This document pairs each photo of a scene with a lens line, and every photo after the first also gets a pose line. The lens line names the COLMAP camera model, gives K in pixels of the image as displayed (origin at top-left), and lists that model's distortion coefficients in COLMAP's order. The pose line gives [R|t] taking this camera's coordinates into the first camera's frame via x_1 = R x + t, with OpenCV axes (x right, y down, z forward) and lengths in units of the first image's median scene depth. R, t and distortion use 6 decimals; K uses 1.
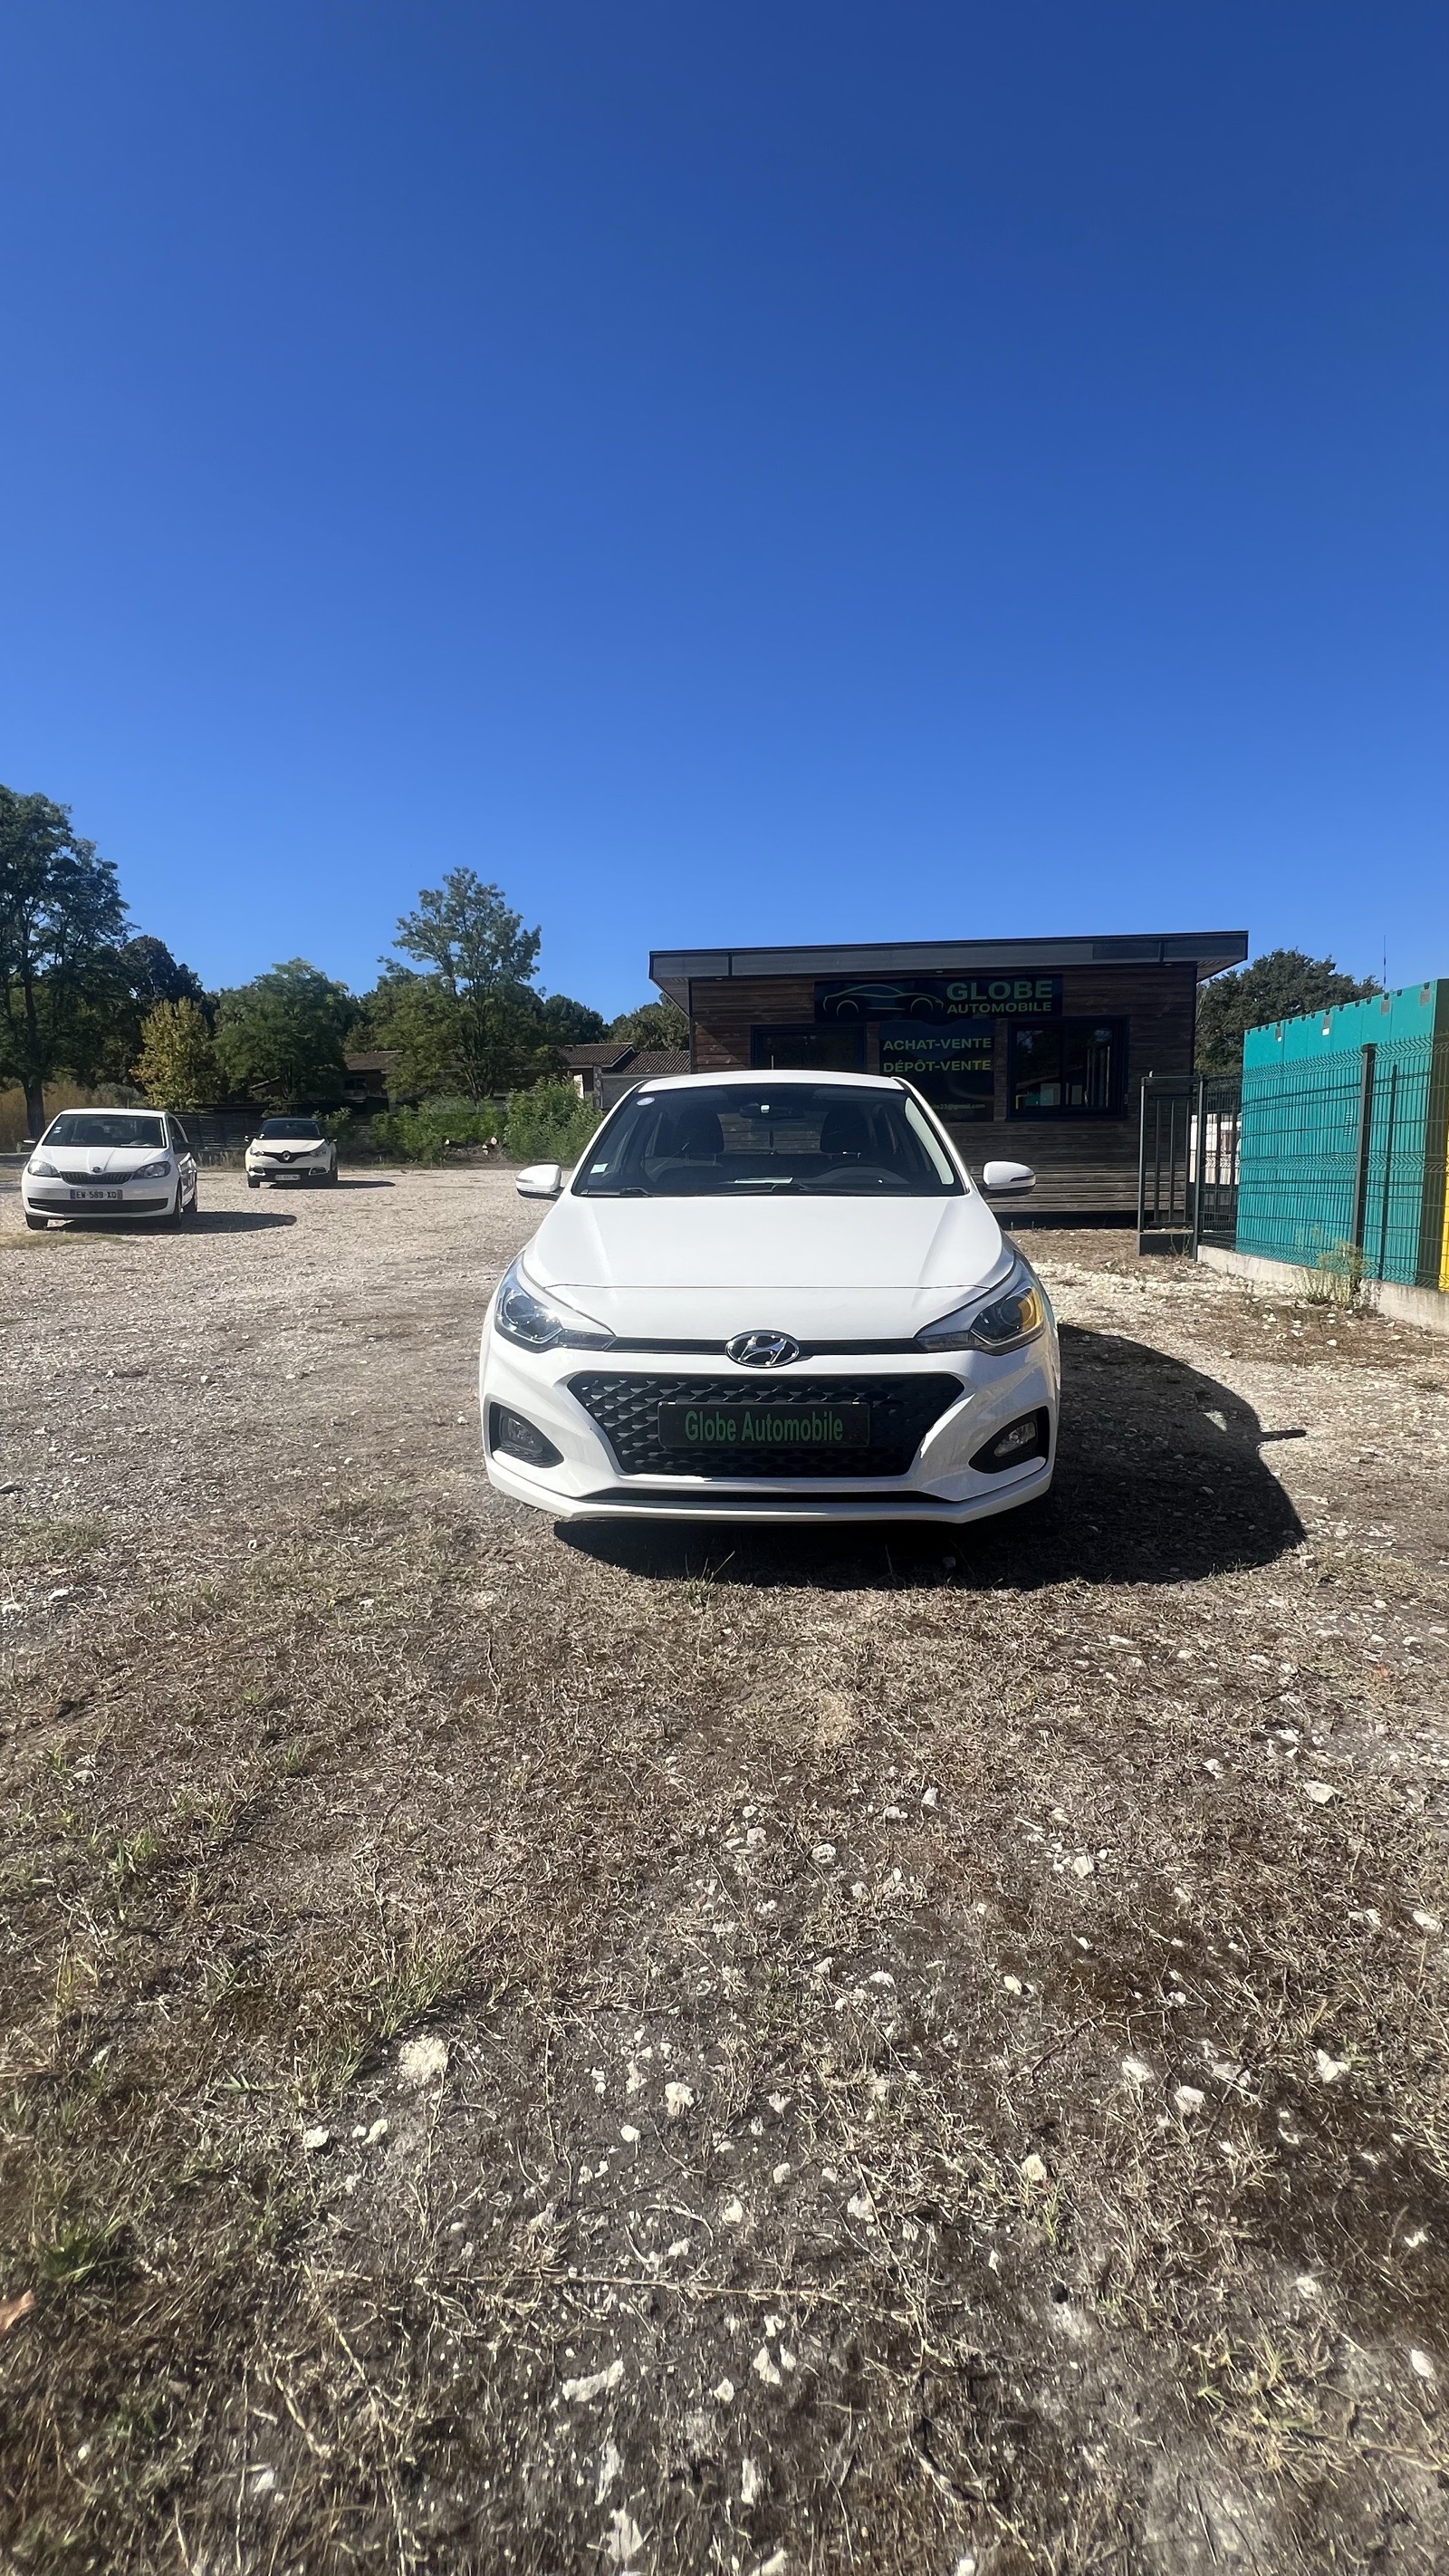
lens RADIAL K [[1029.6, 0, 717.4], [0, 1029.6, 1294.0], [0, 0, 1]] dist [-0.000866, 0.000607]
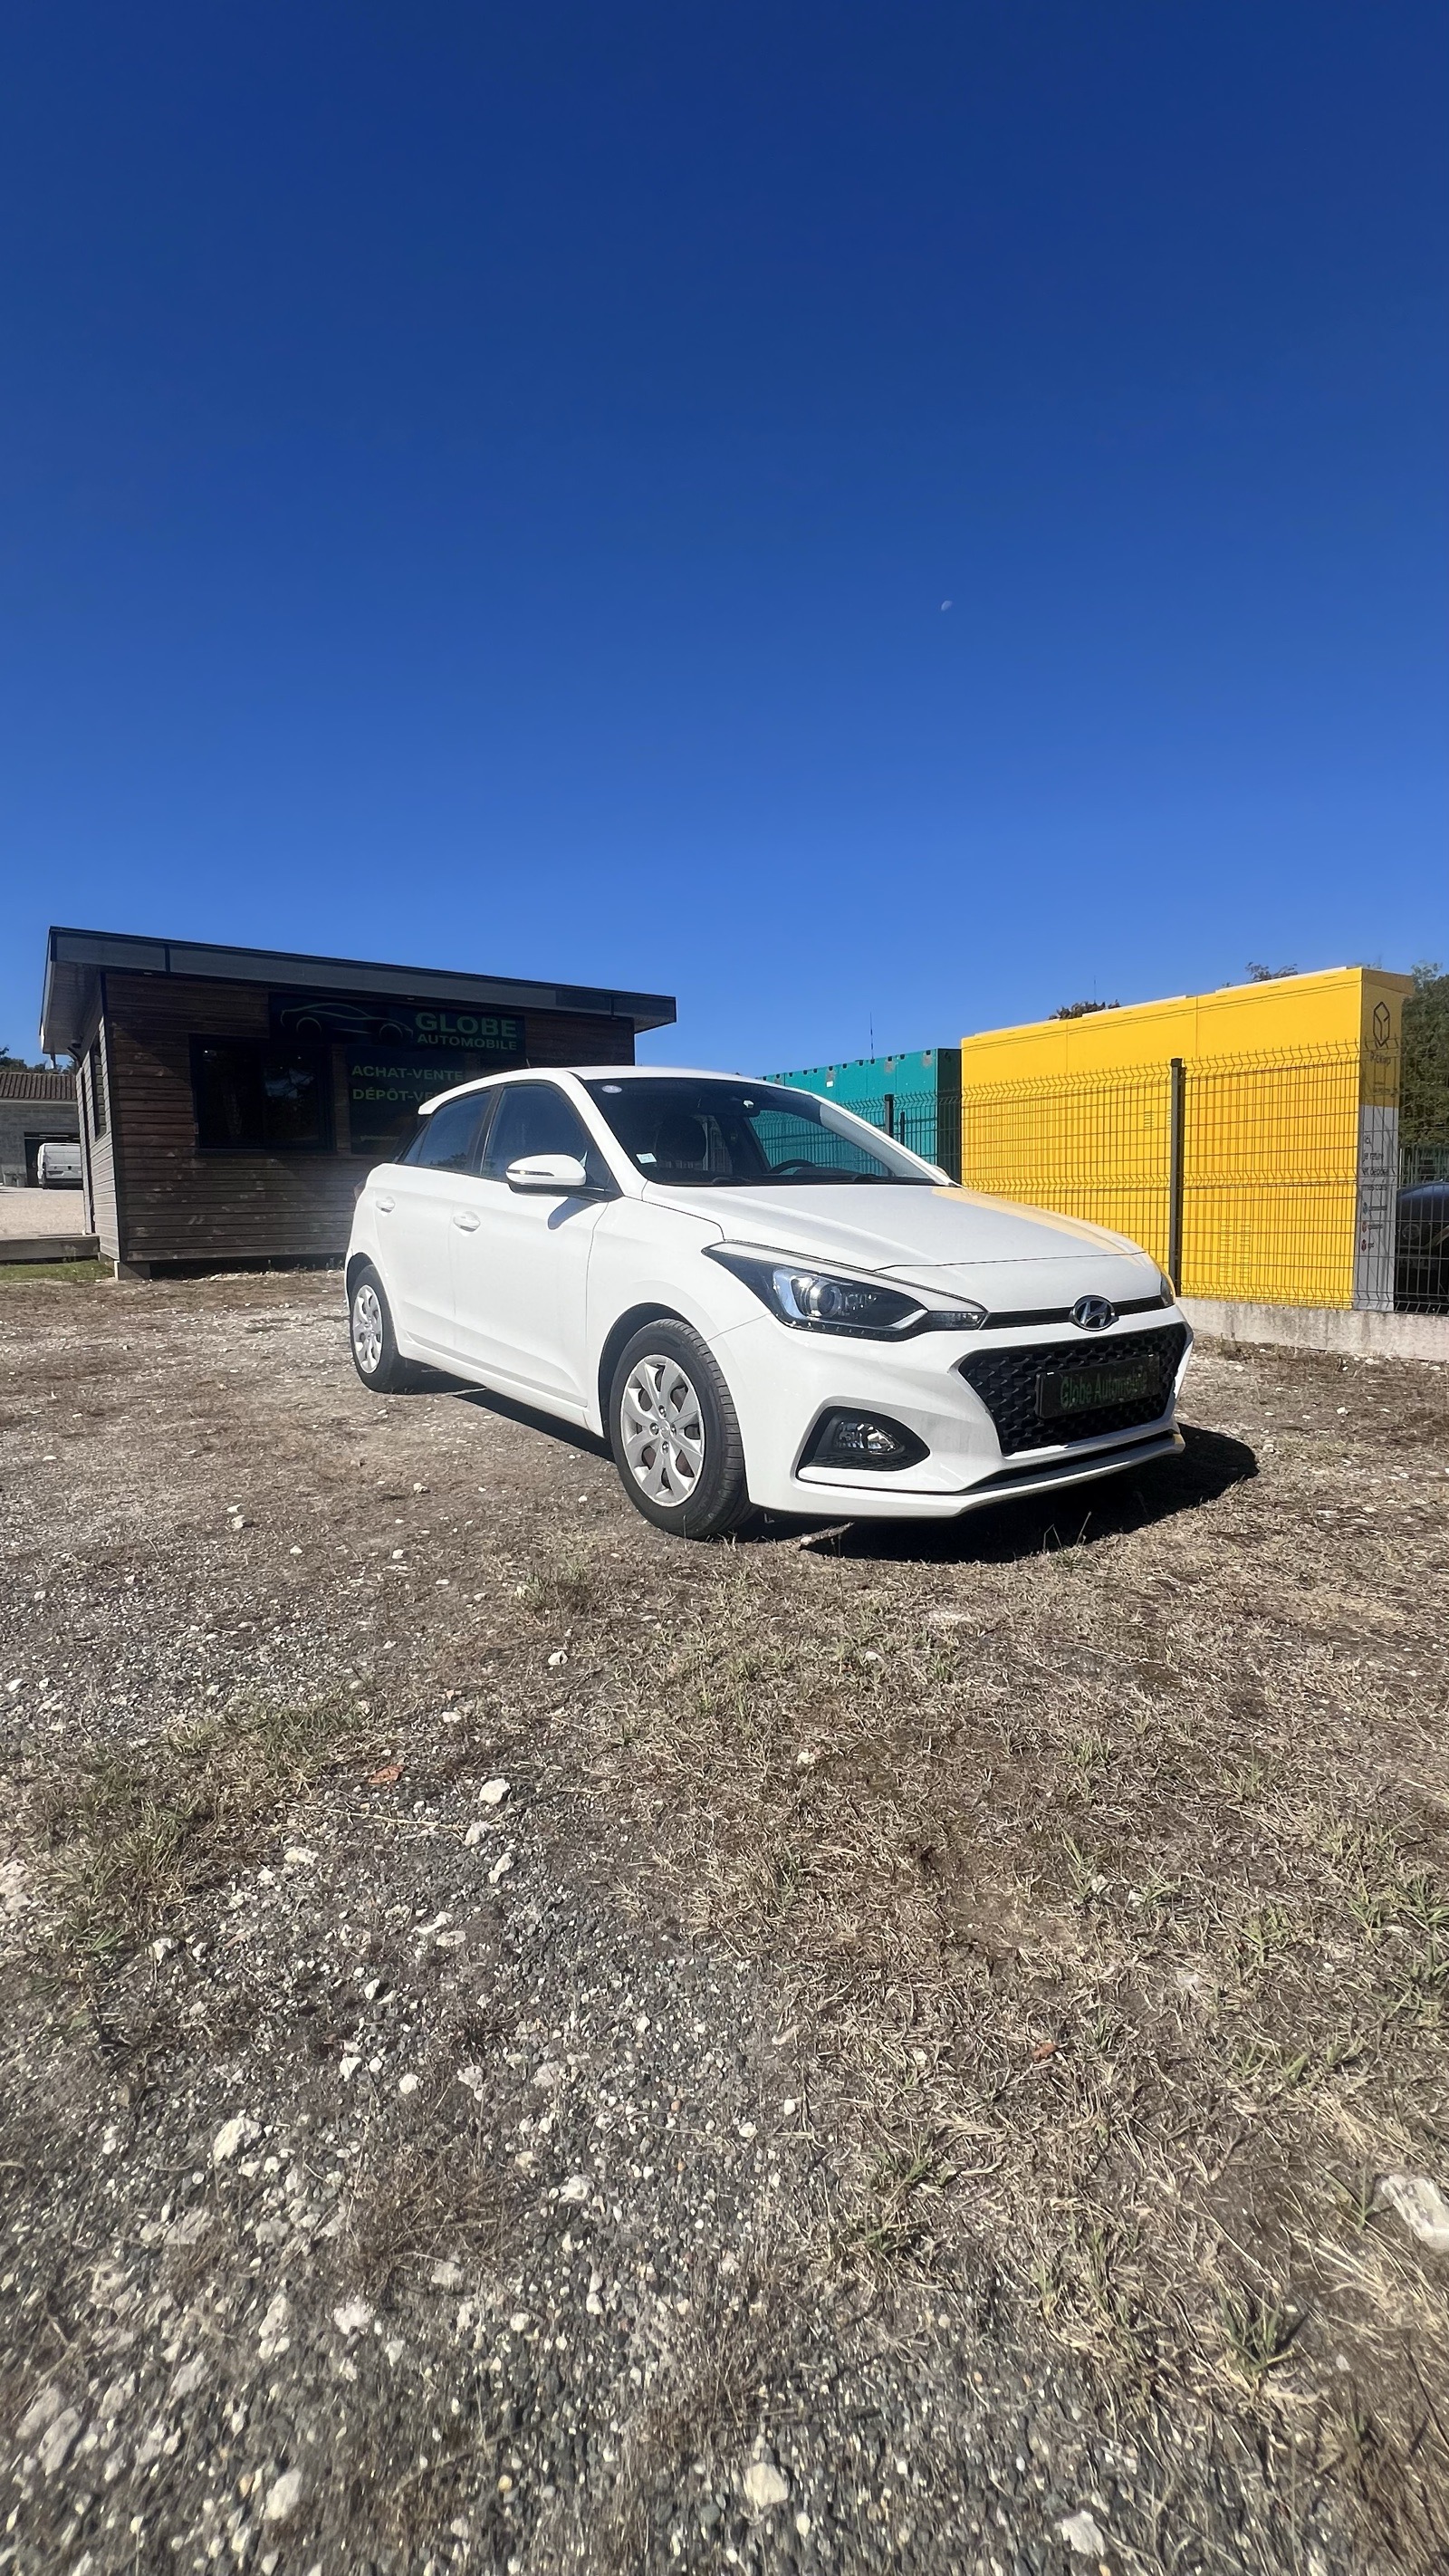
lens RADIAL K [[1029.6, 0, 715.9], [0, 1029.6, 1295.9], [0, 0, 1]] dist [-0.000866, 0.000607]
pose [[0.770064, -0.055860, 0.635517, -0.890712], [0.085004, 0.996261, -0.015432, 0.019024], [-0.632279, 0.065906, 0.771933, 0.419139]]
